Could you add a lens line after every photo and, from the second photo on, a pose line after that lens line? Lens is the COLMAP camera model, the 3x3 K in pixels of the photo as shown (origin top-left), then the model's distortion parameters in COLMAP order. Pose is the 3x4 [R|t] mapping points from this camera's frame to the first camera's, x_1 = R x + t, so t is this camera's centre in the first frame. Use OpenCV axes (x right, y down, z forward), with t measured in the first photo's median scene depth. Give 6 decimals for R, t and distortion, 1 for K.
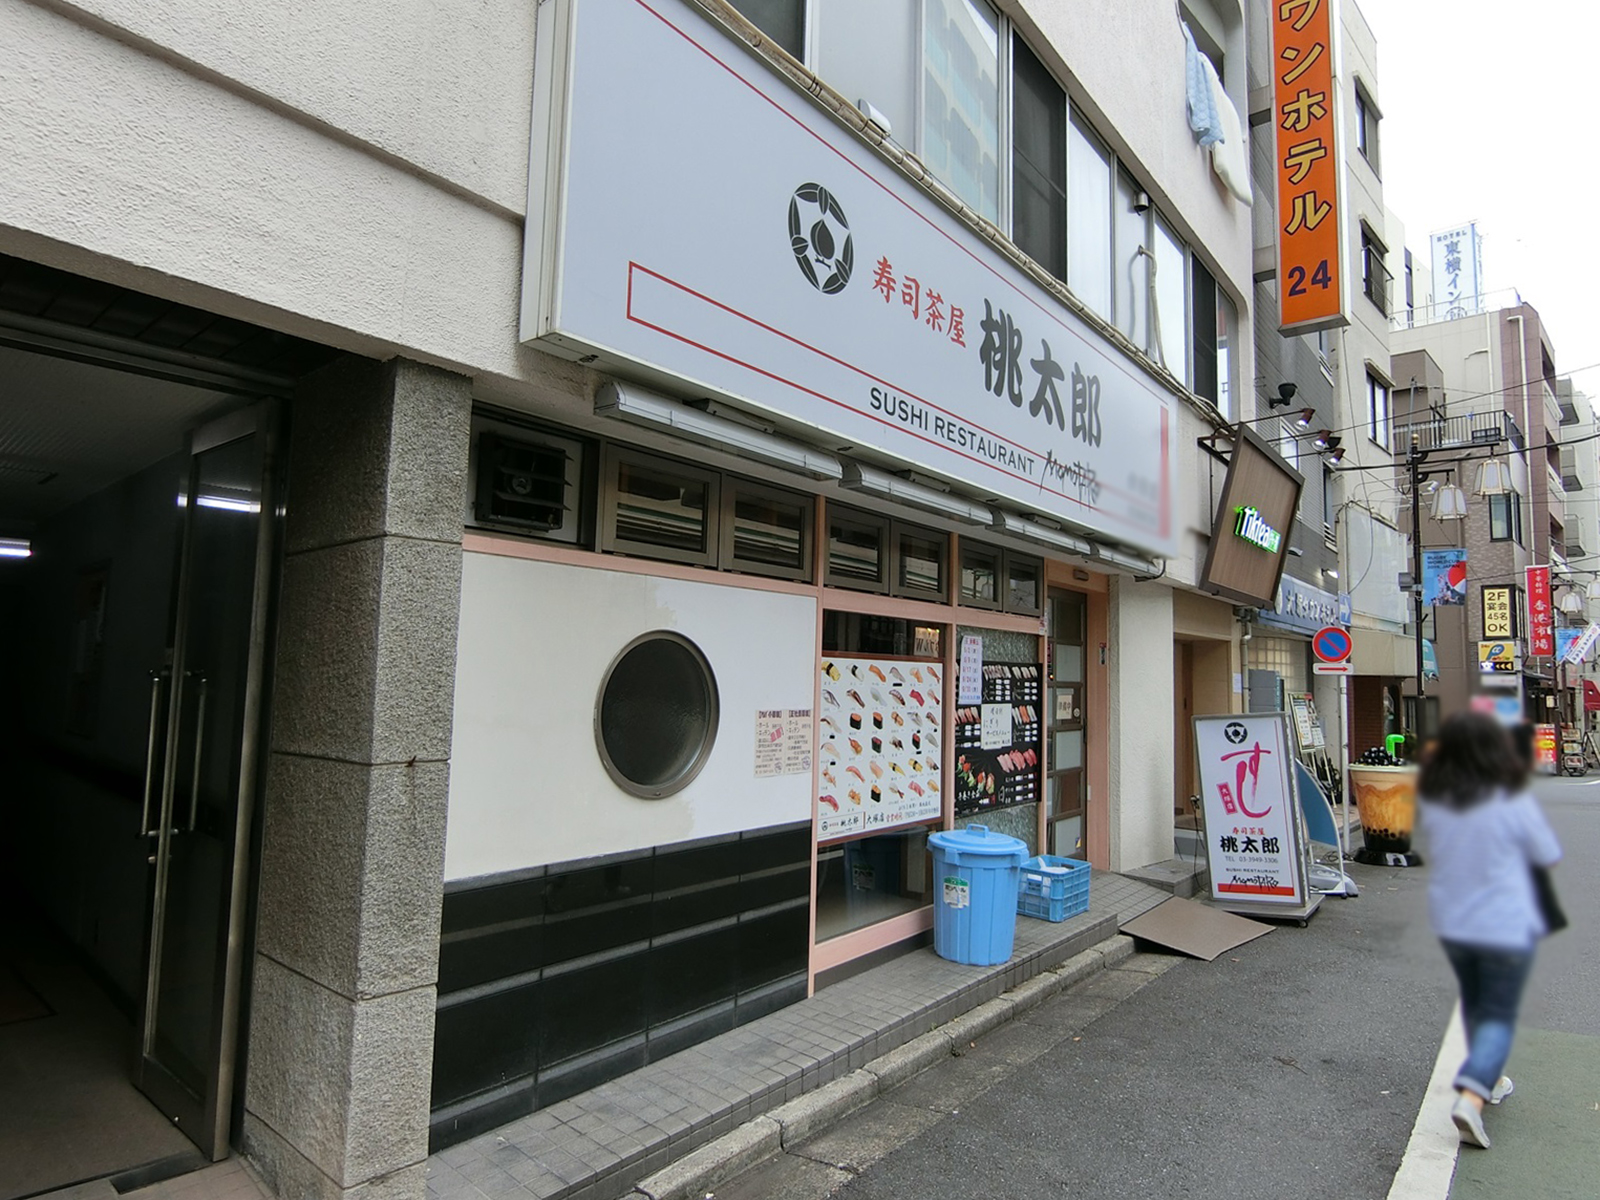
lens RADIAL K [[920.3, 0, 793.8], [0, 920.3, 598.5], [0, 0, 1]] dist [-0.013238, -0.001705]
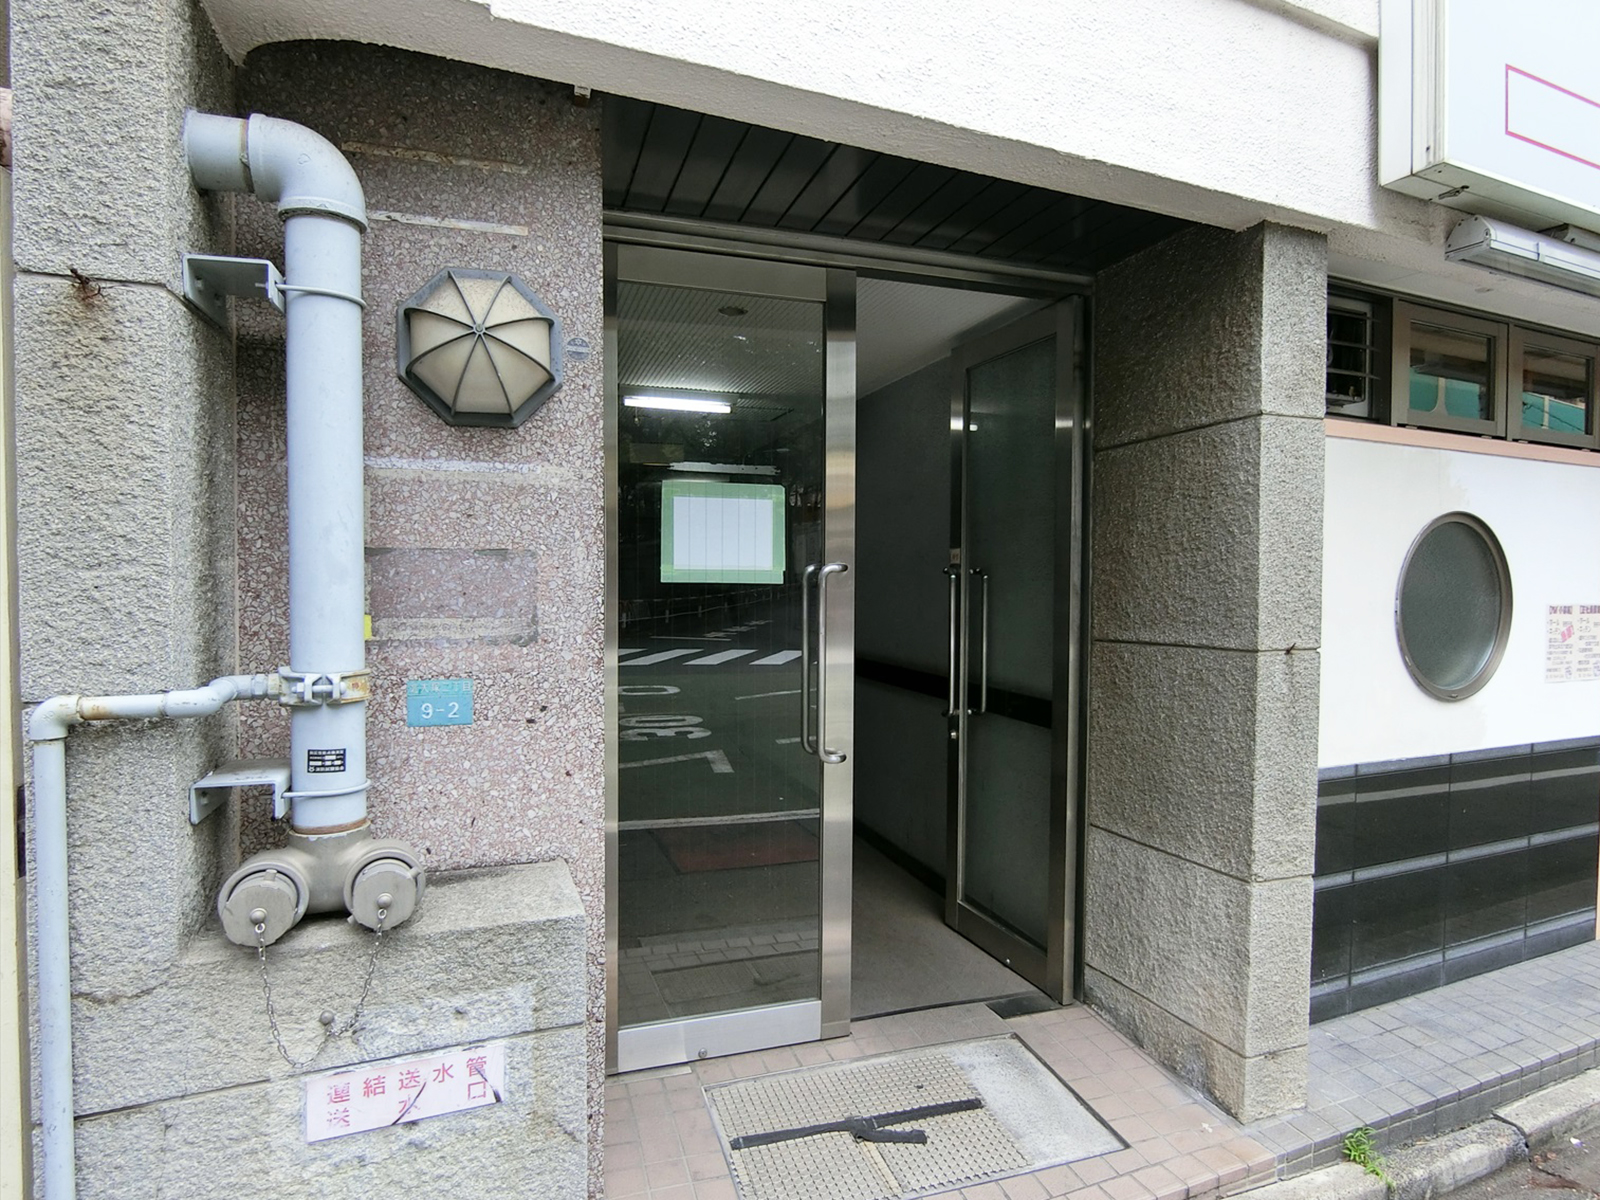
lens RADIAL K [[935.5, 0, 908.1], [0, 935.5, 595.4], [0, 0, 1]] dist [-0.019868, -0.001002]
pose [[0.885360, -0.006804, -0.464856, -0.296168], [0.053064, 0.994837, 0.086503, 0.014177], [0.461868, -0.101254, 0.881150, -0.042708]]
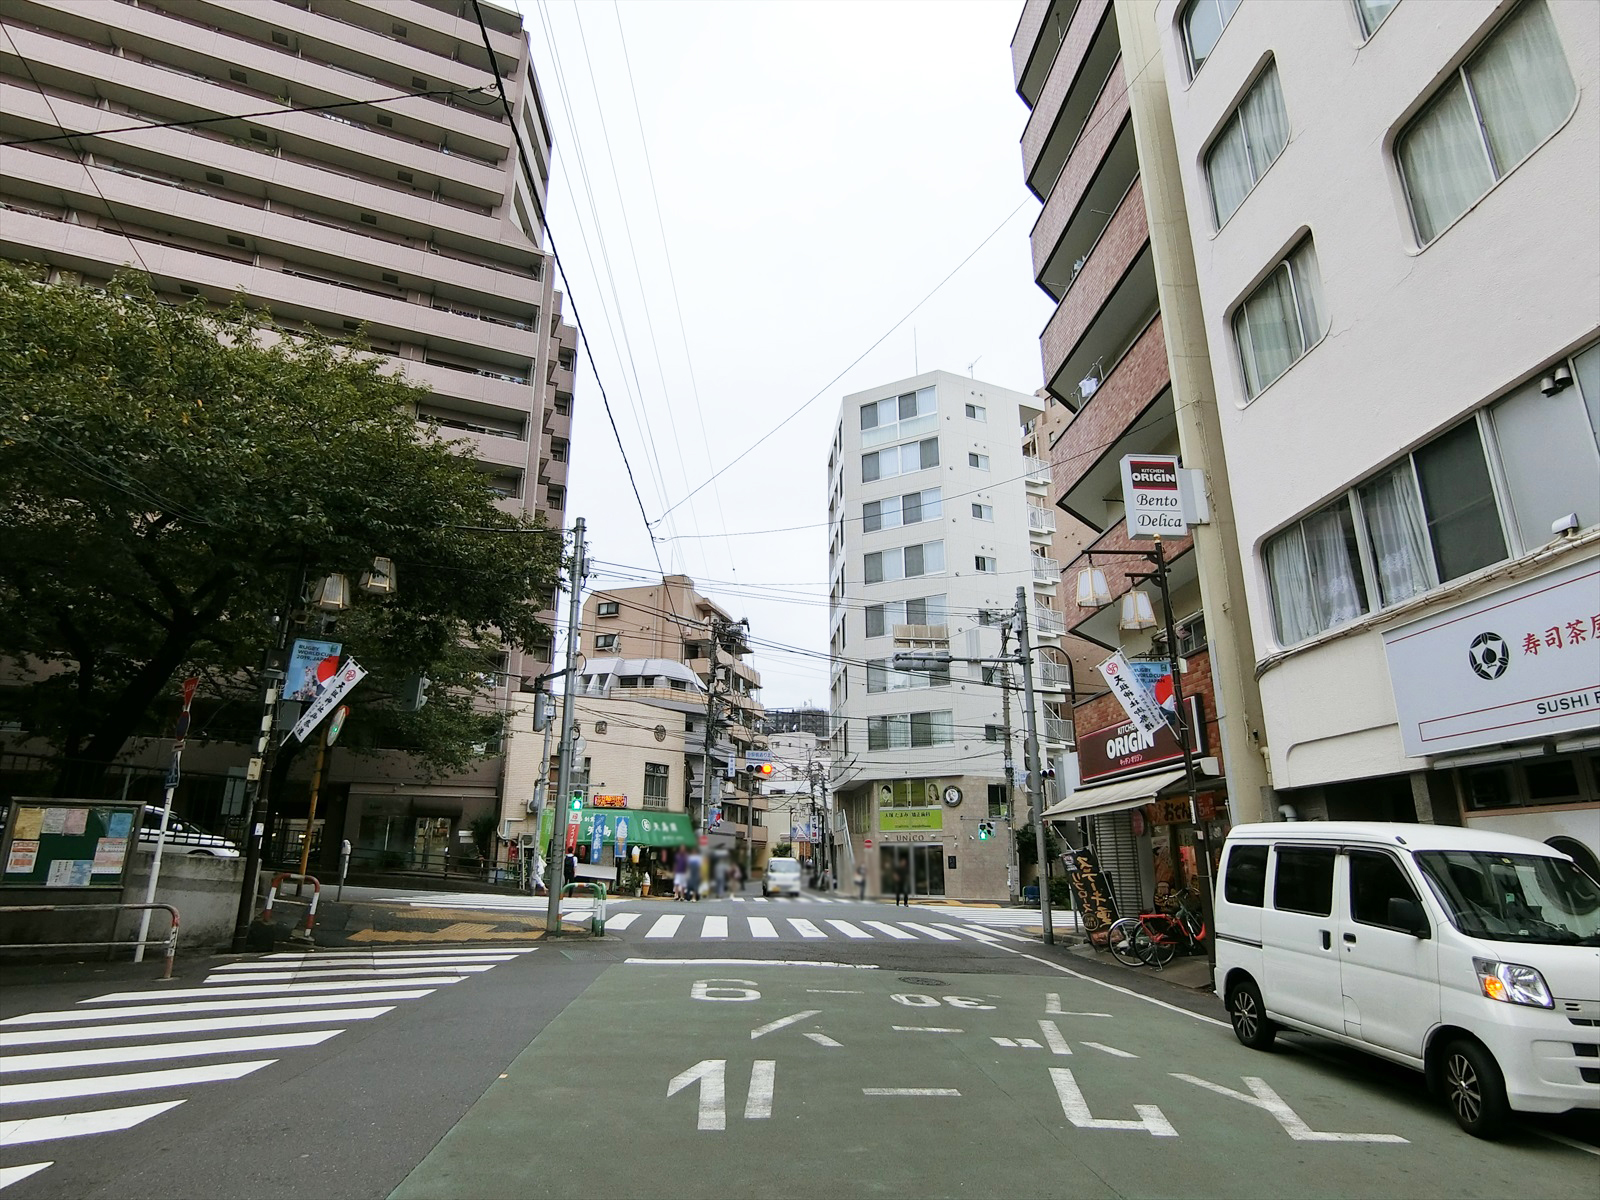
lens RADIAL K [[920.3, 0, 793.8], [0, 920.3, 598.5], [0, 0, 1]] dist [-0.013238, -0.001705]
pose [[-0.721969, -0.215880, -0.657386, 2.321771], [0.041033, 0.935052, -0.352127, 0.165363], [0.690708, -0.281199, -0.666220, 1.133798]]
